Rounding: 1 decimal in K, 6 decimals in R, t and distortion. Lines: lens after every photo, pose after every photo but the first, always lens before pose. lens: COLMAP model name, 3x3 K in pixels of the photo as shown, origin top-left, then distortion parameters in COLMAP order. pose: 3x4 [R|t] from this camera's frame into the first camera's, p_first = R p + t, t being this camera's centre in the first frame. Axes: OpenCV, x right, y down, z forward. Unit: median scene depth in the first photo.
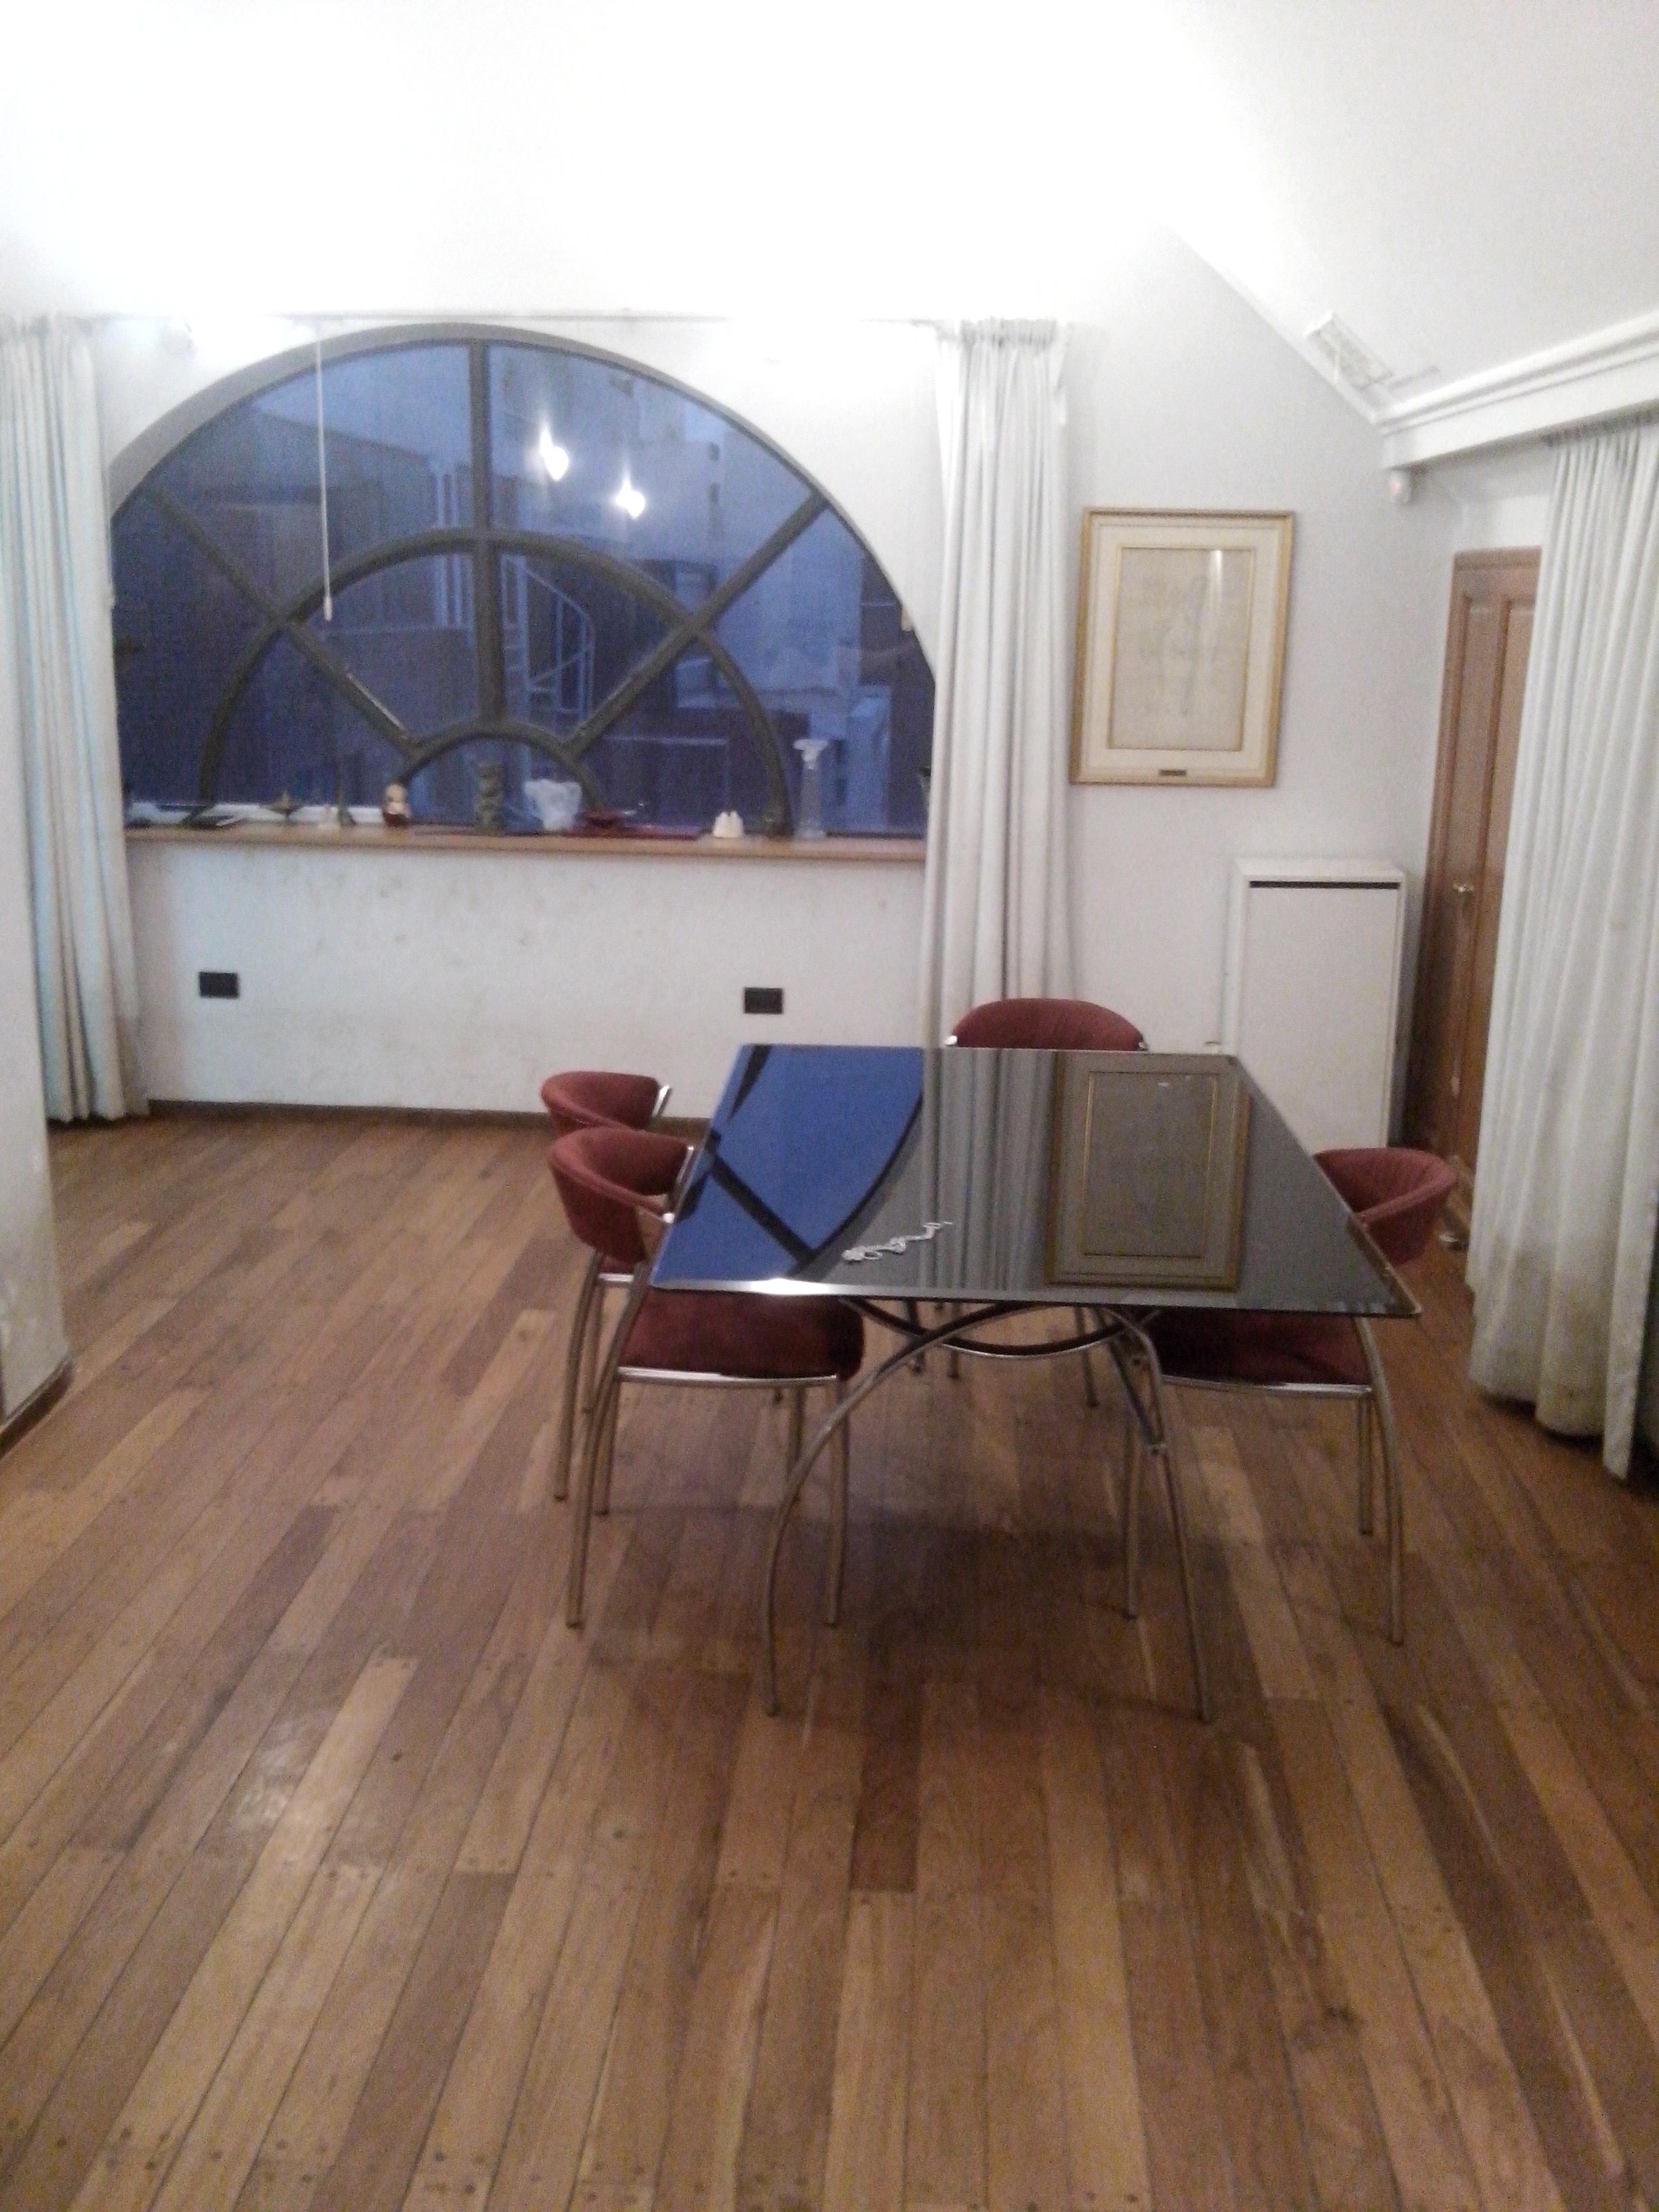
lens RADIAL K [[2024.2, 0, 829.5], [0, 2024.2, 1106.0], [0, 0, 1]] dist [0.095506, -0.401385]
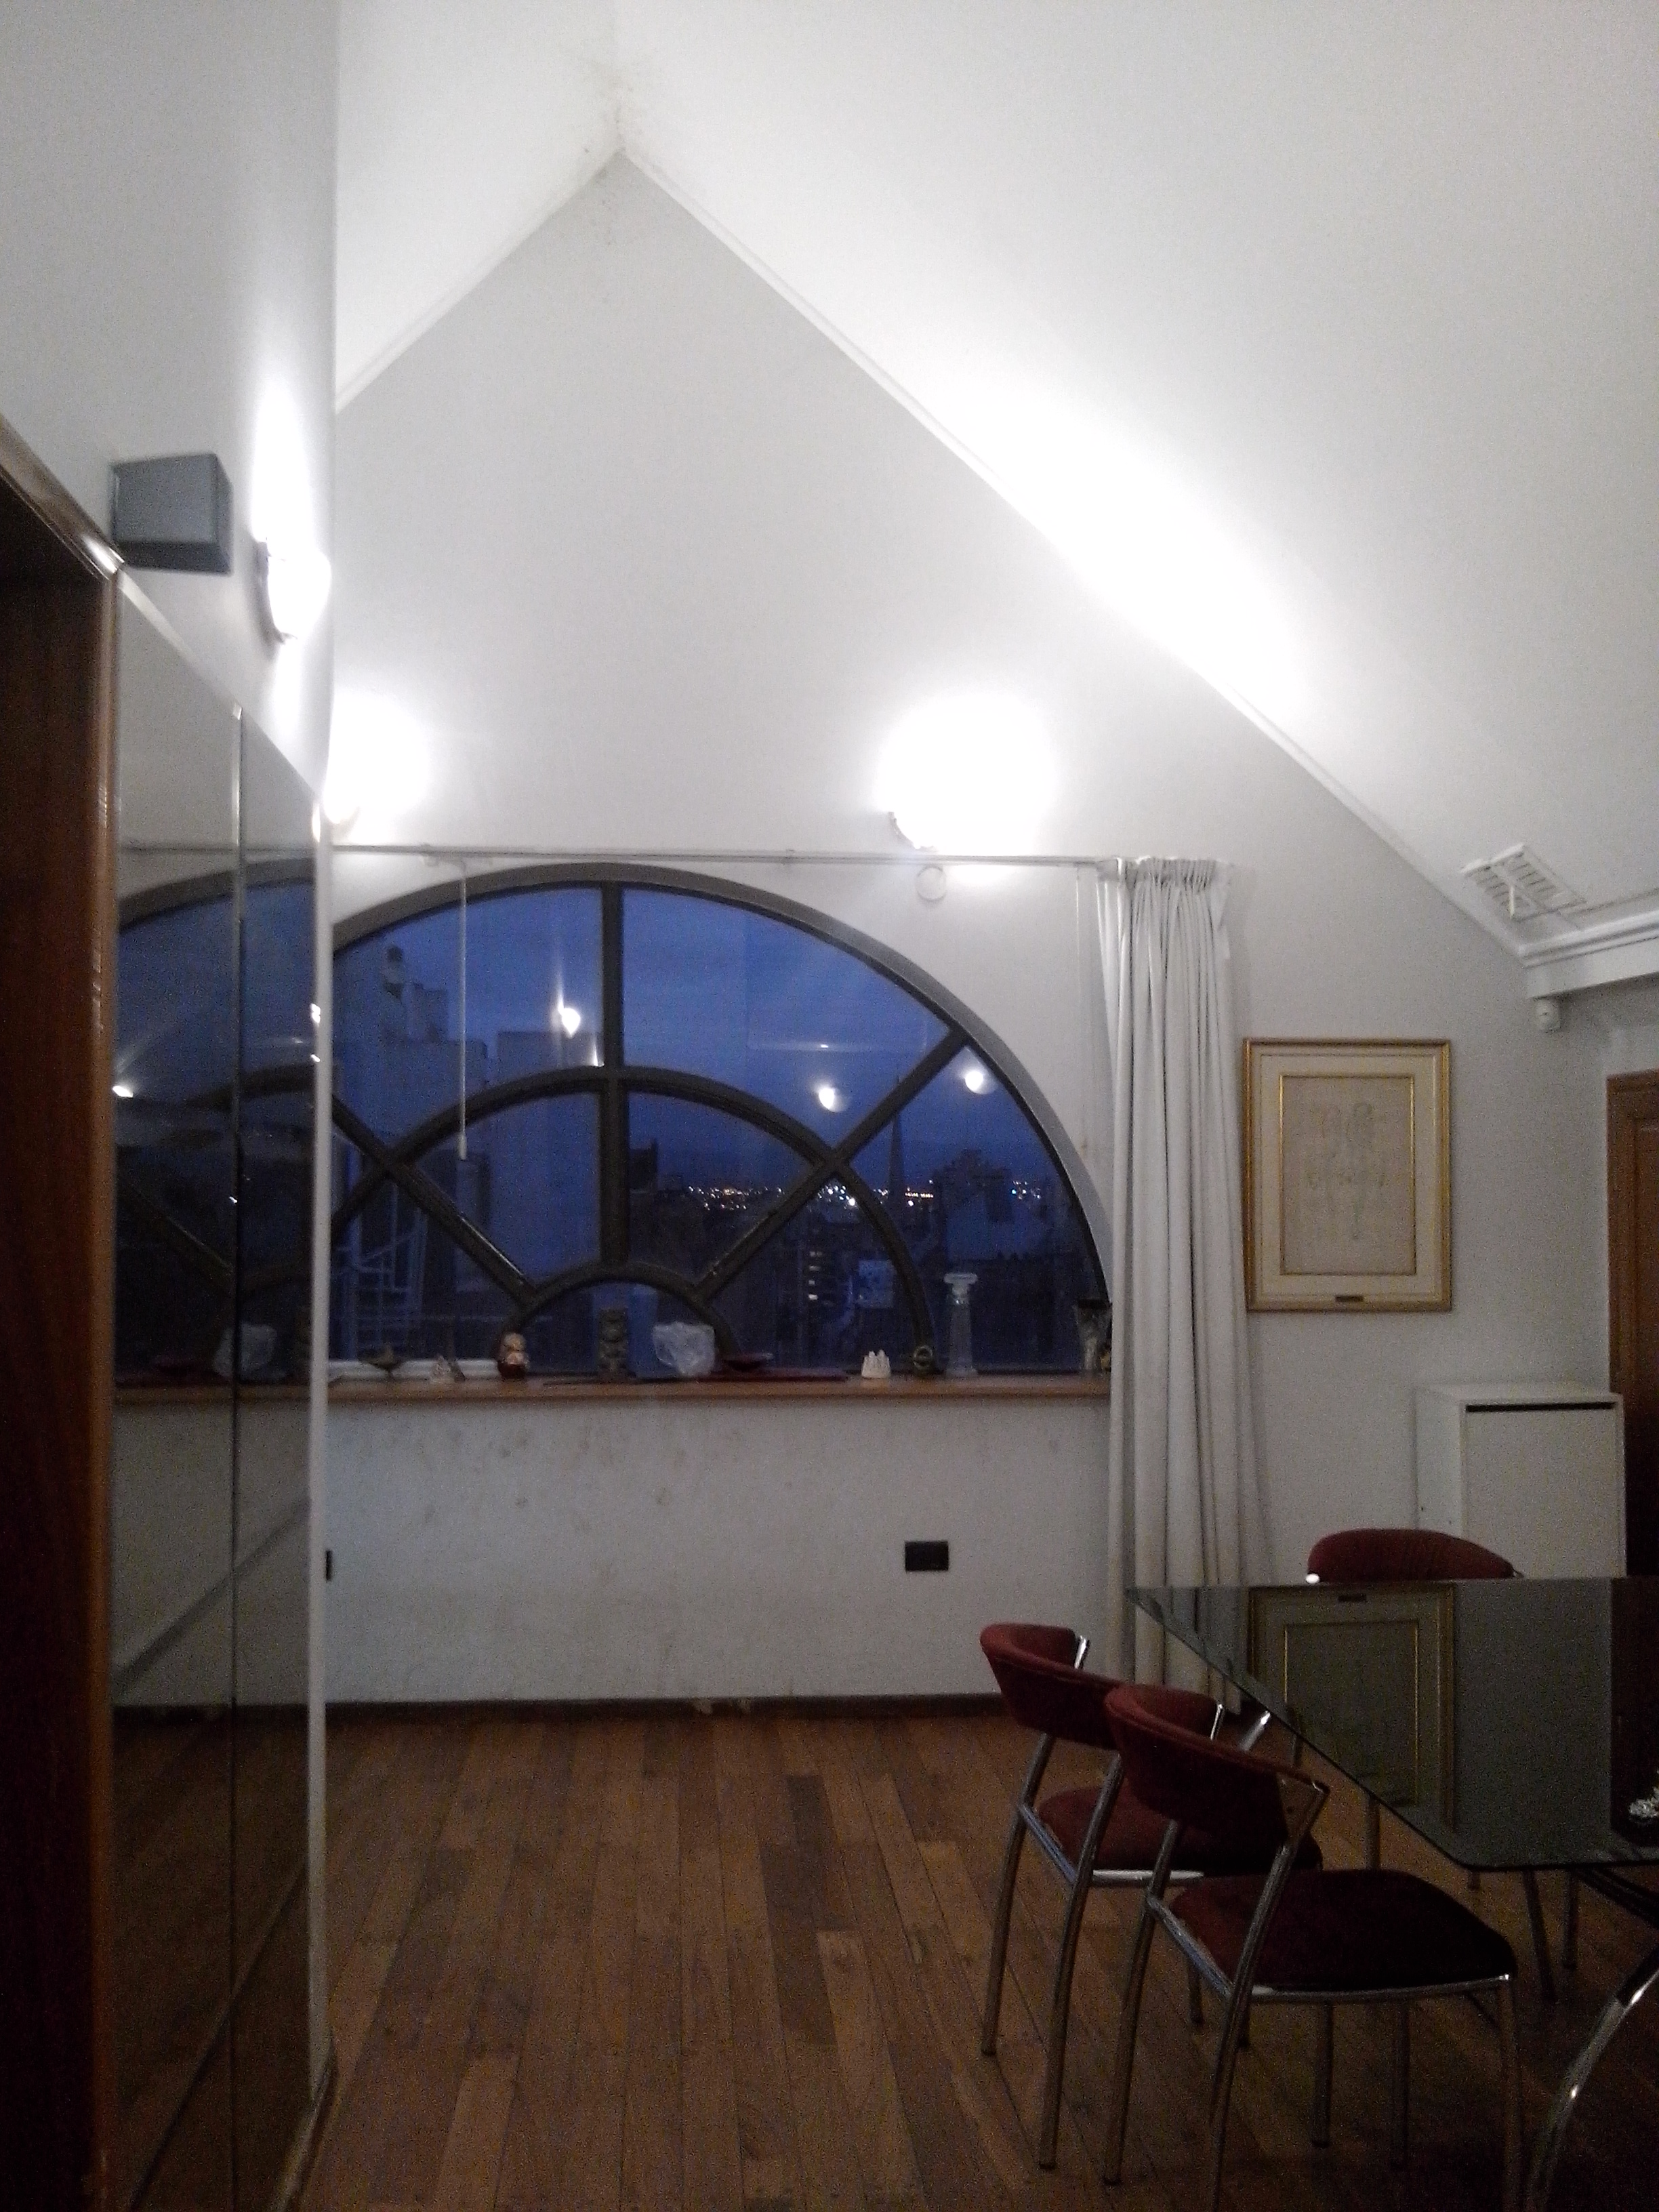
lens RADIAL K [[2024.2, 0, 829.5], [0, 2024.2, 1106.0], [0, 0, 1]] dist [0.095506, -0.401385]
pose [[0.990519, -0.009185, 0.137067, -0.208101], [0.047424, 0.959285, -0.278431, 0.006087], [-0.128929, 0.282292, 0.950625, 0.085096]]
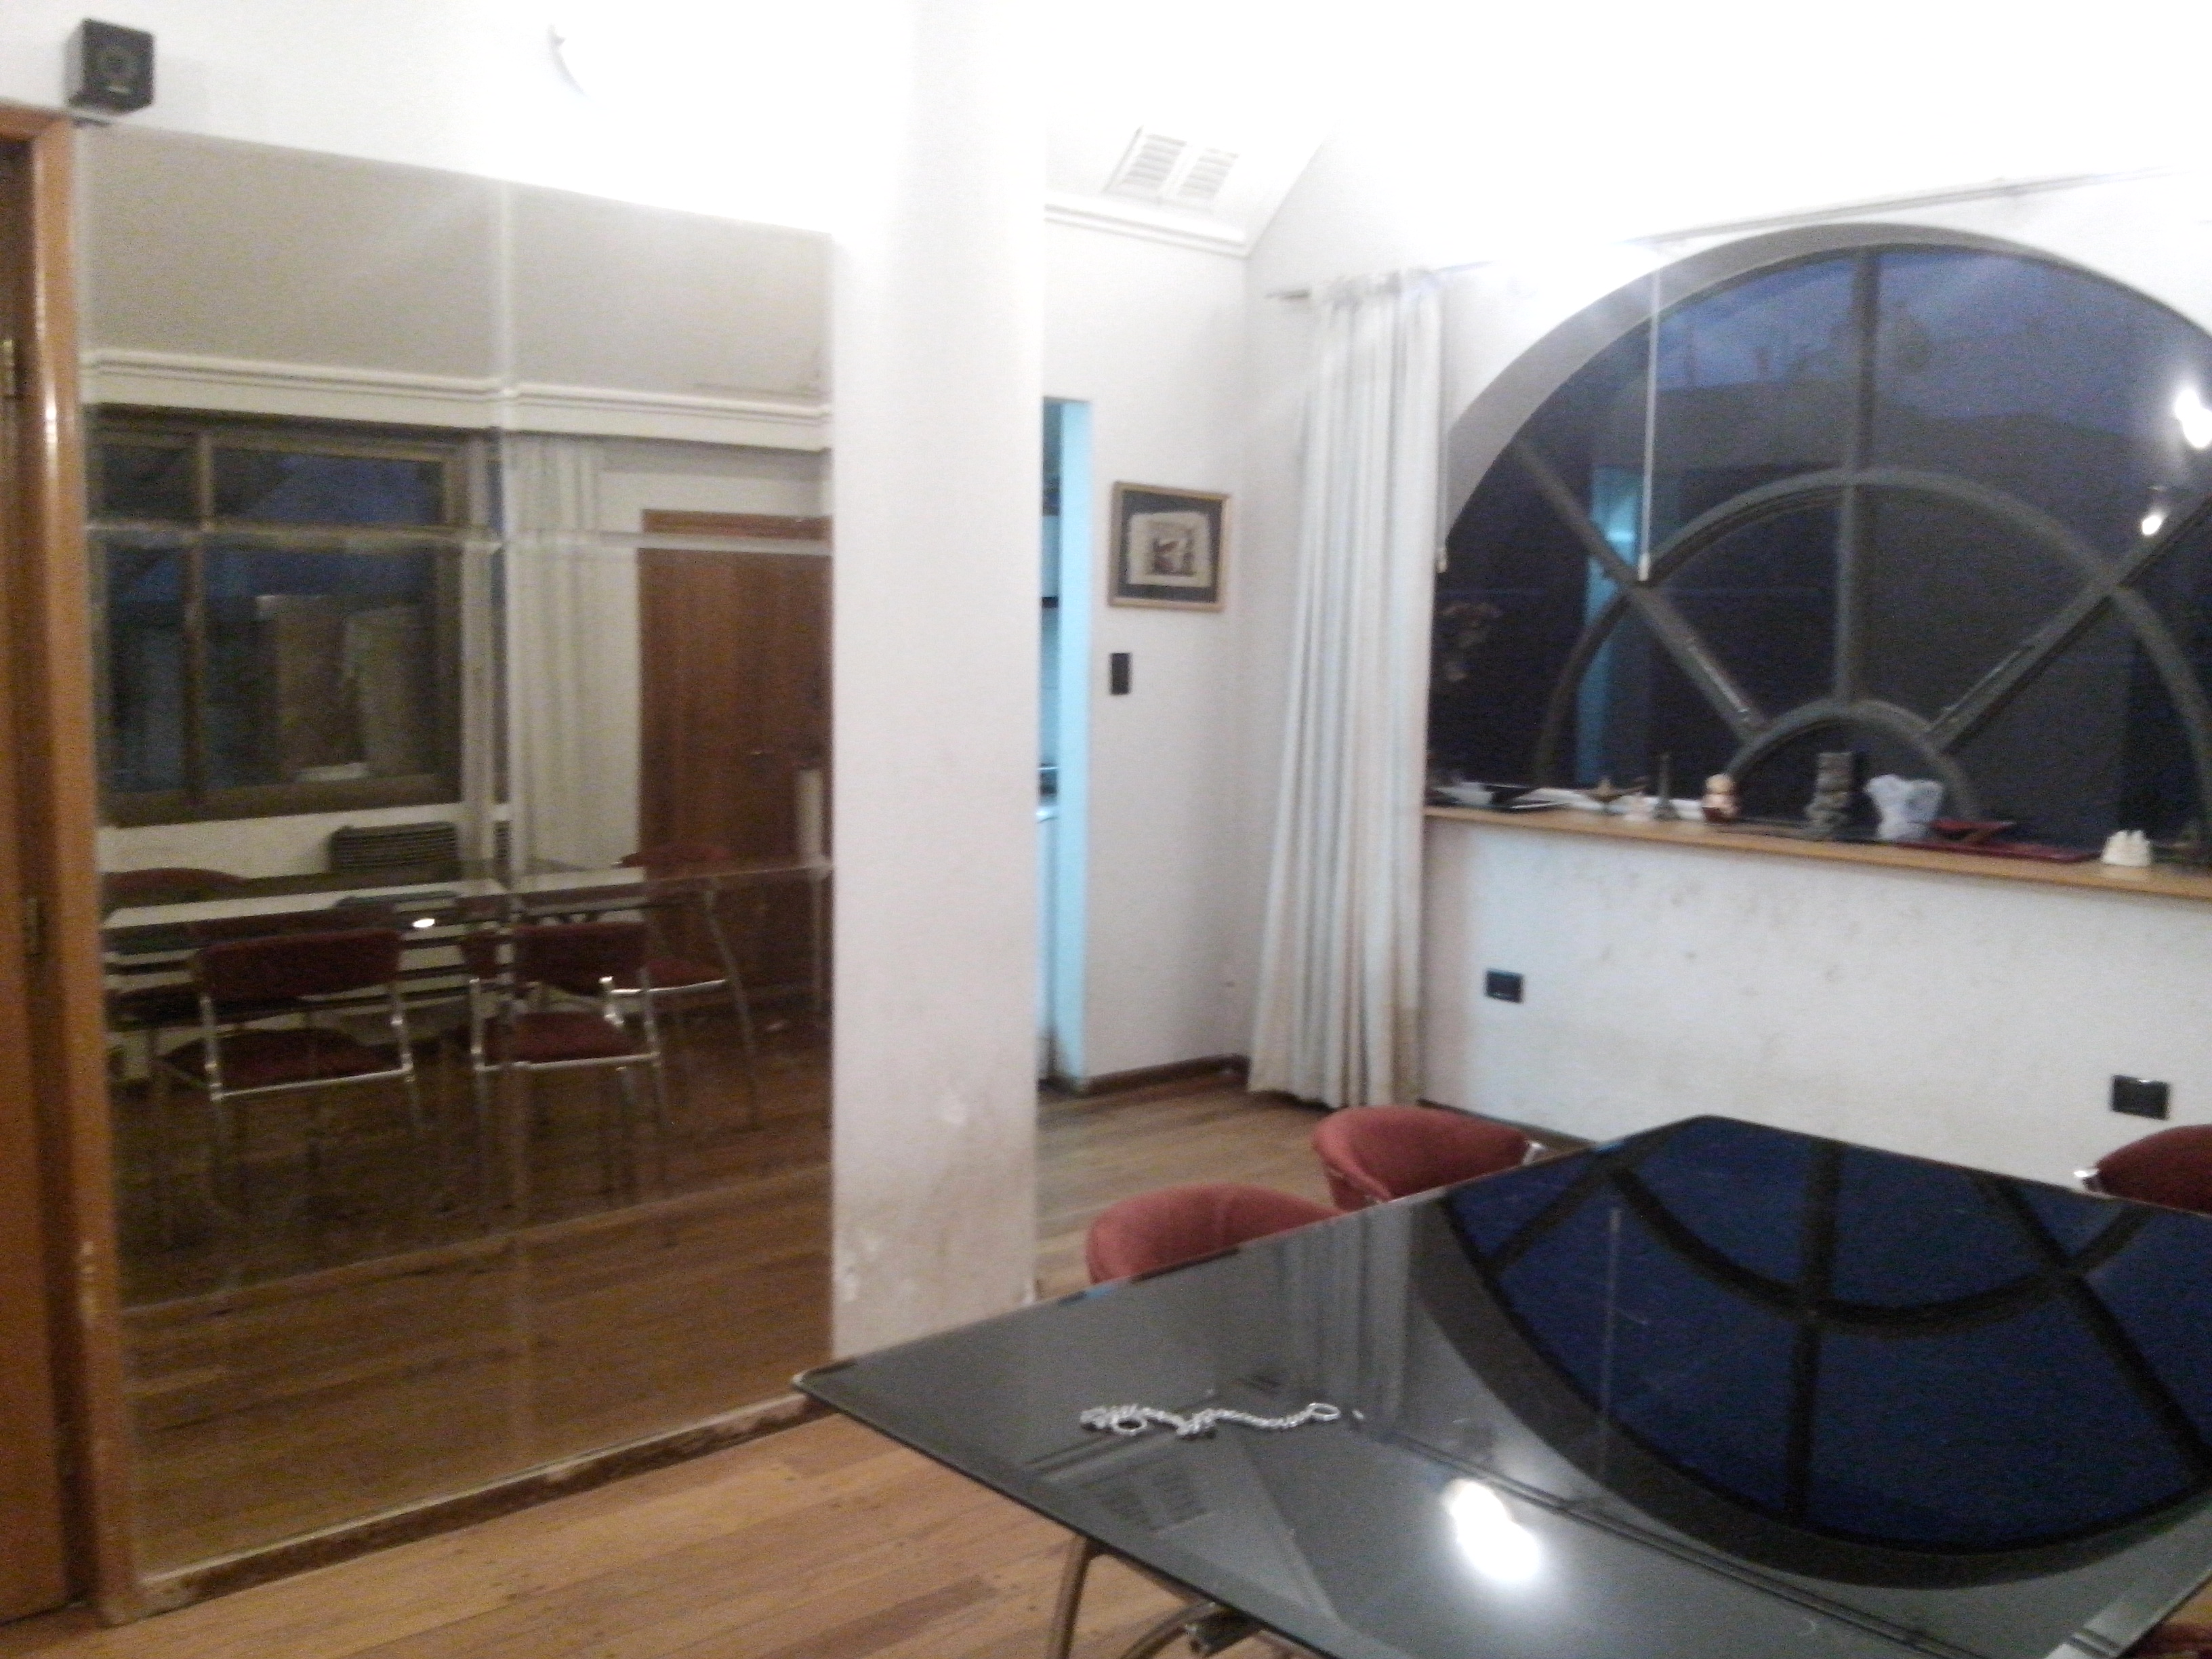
lens RADIAL K [[2024.2, 0, 1106.0], [0, 2024.2, 829.5], [0, 0, 1]] dist [0.095506, -0.401385]
pose [[0.699312, 0.063781, -0.711966, 0.218125], [-0.172561, 0.981617, -0.081556, -0.025580], [0.693676, 0.179890, 0.697462, 0.260694]]
